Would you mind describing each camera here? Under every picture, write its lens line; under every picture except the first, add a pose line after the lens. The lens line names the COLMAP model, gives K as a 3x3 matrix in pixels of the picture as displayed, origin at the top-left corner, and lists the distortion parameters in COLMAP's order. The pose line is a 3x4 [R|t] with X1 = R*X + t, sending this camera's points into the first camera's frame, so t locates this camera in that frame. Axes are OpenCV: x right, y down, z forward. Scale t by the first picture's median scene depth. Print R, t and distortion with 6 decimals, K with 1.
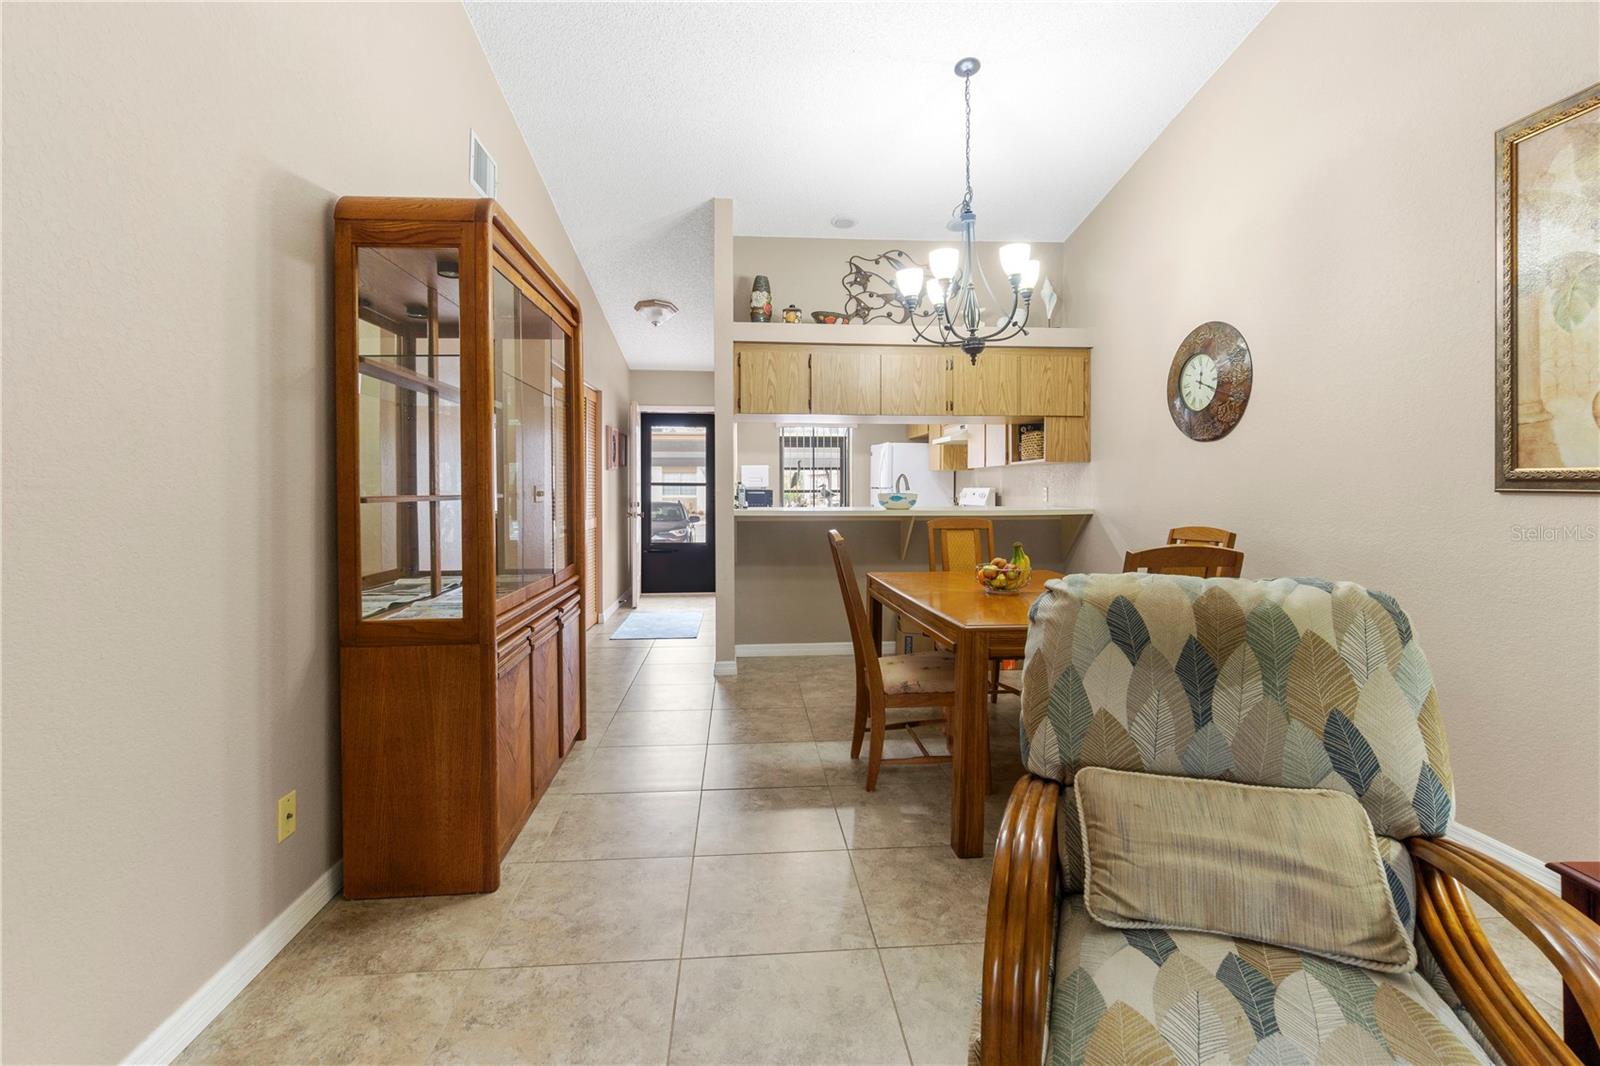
lens RADIAL K [[708.6, 0, 791.8], [0, 708.6, 487.2], [0, 0, 1]] dist [-0.000364, 0.000288]
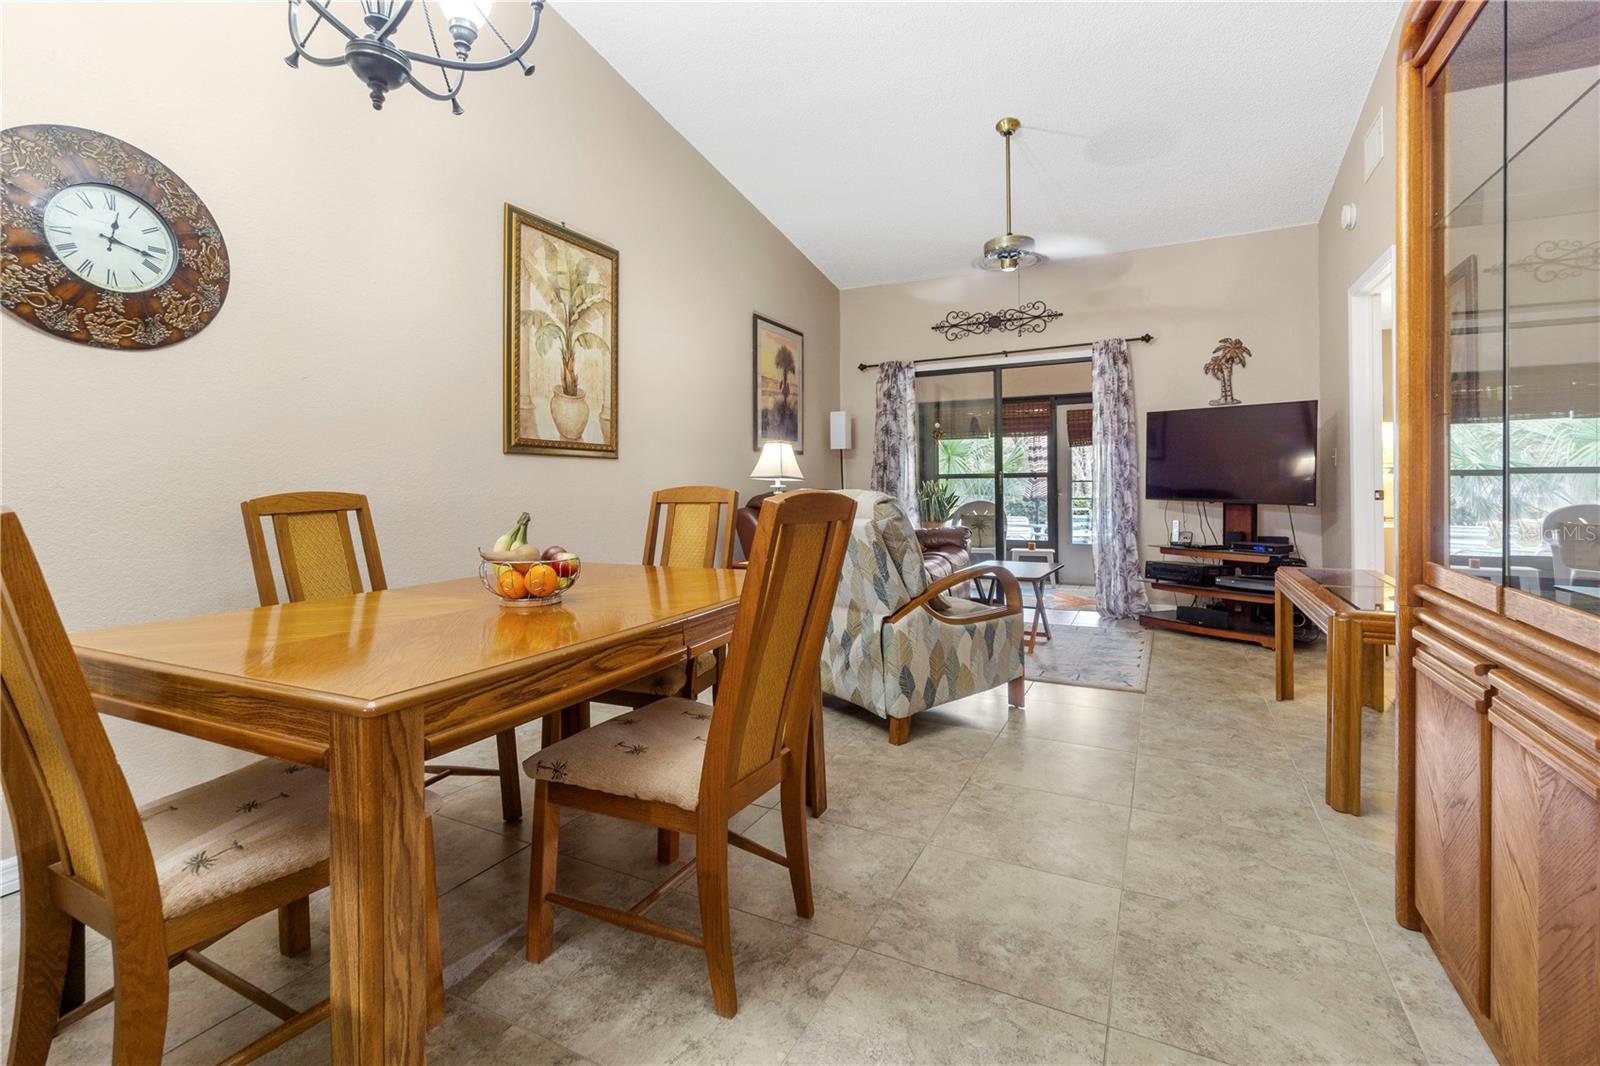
lens RADIAL K [[708.6, 0, 791.8], [0, 708.6, 487.2], [0, 0, 1]] dist [-0.000364, 0.000288]
pose [[-0.847843, 0.007545, 0.530194, -0.170868], [0.010903, 0.999935, 0.003206, 0.051601], [-0.530136, 0.008499, -0.847870, 1.279533]]
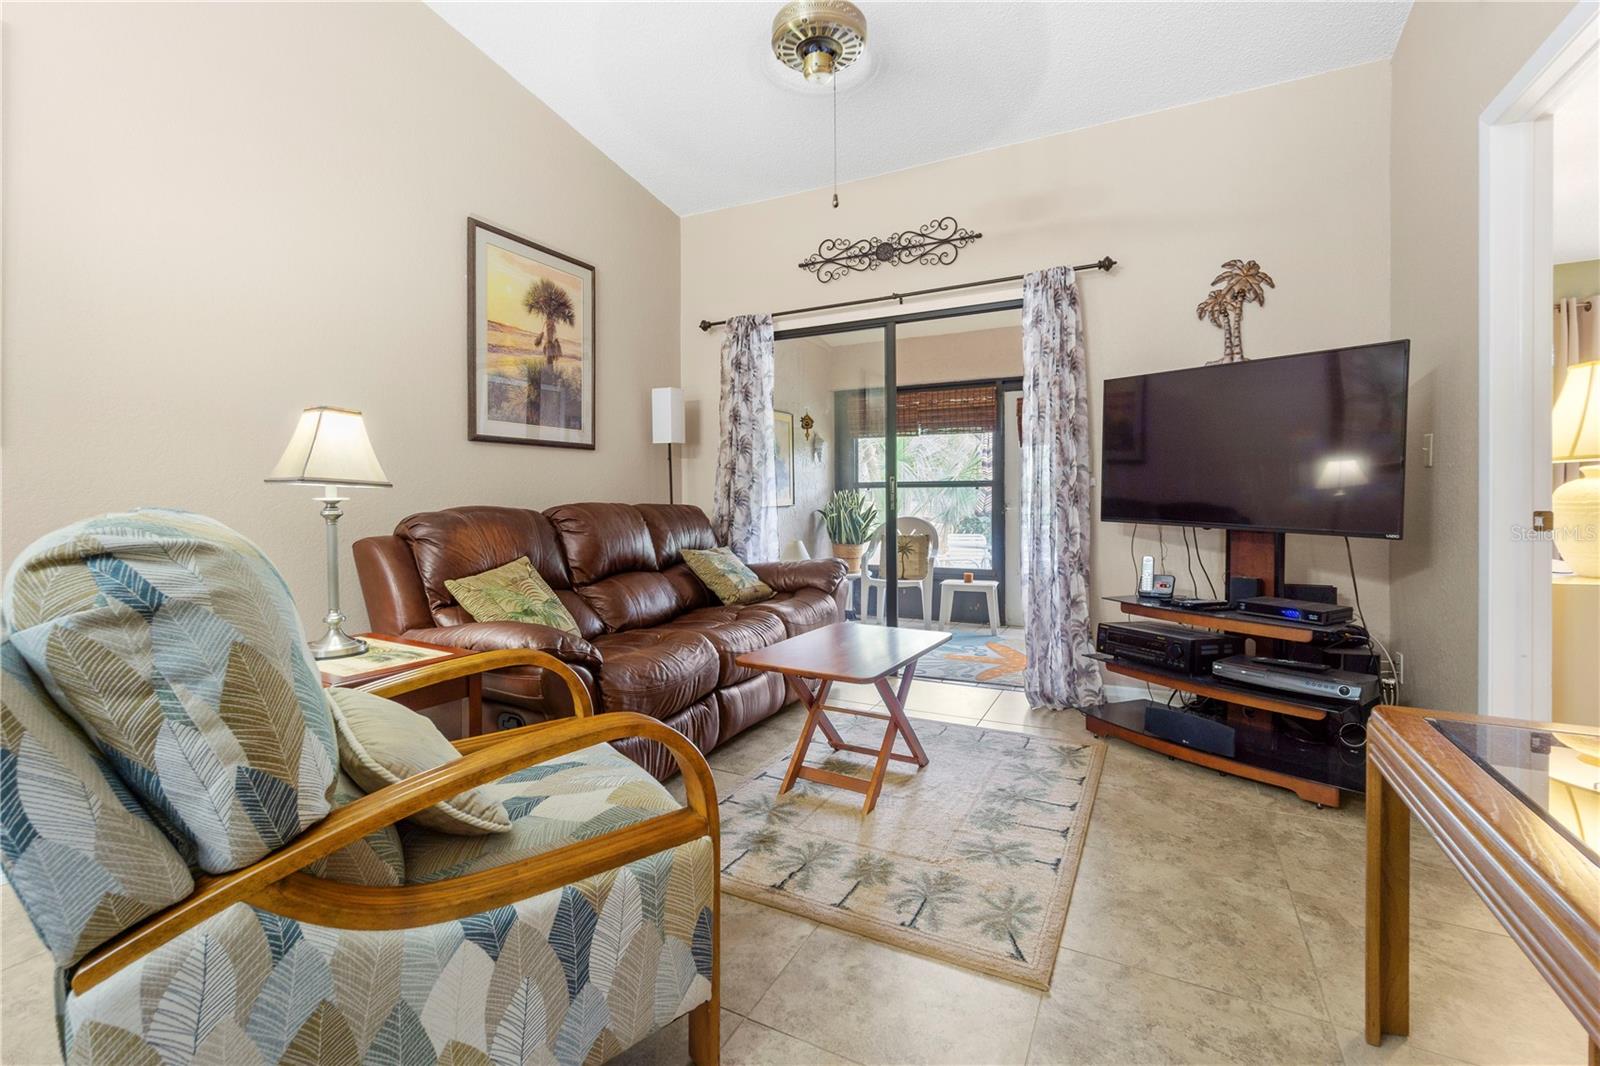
lens RADIAL K [[695.2, 0, 798.2], [0, 695.2, 506.0], [0, 0, 1]] dist [-0.000757, 0.000464]
pose [[-0.850505, -0.002549, 0.525961, -0.151951], [0.007009, 0.999845, 0.016179, 0.052804], [-0.525920, 0.017447, -0.850355, 0.575582]]
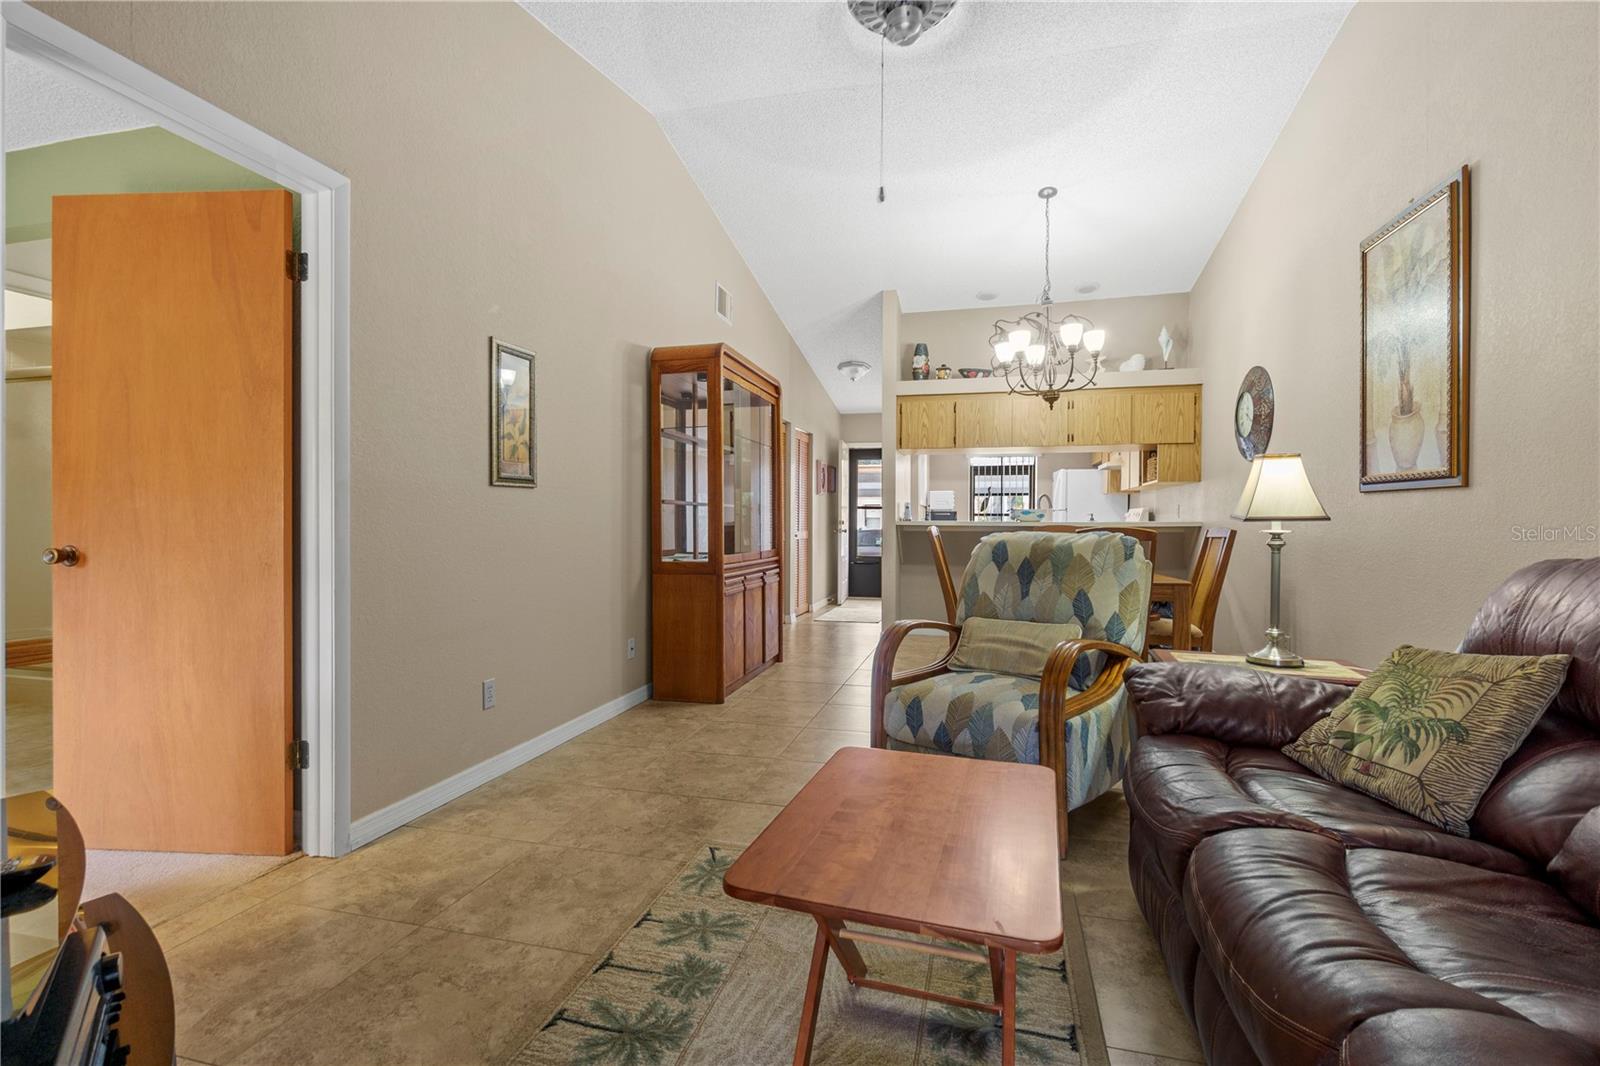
lens RADIAL K [[731.7, 0, 798.6], [0, 731.7, 517.1], [0, 0, 1]] dist [0.026131, 0.000034]
pose [[0.946538, 0.002823, -0.322579, 0.264712], [-0.004858, 0.999973, -0.005504, 0.046216], [0.322555, 0.006777, 0.946527, -0.519552]]
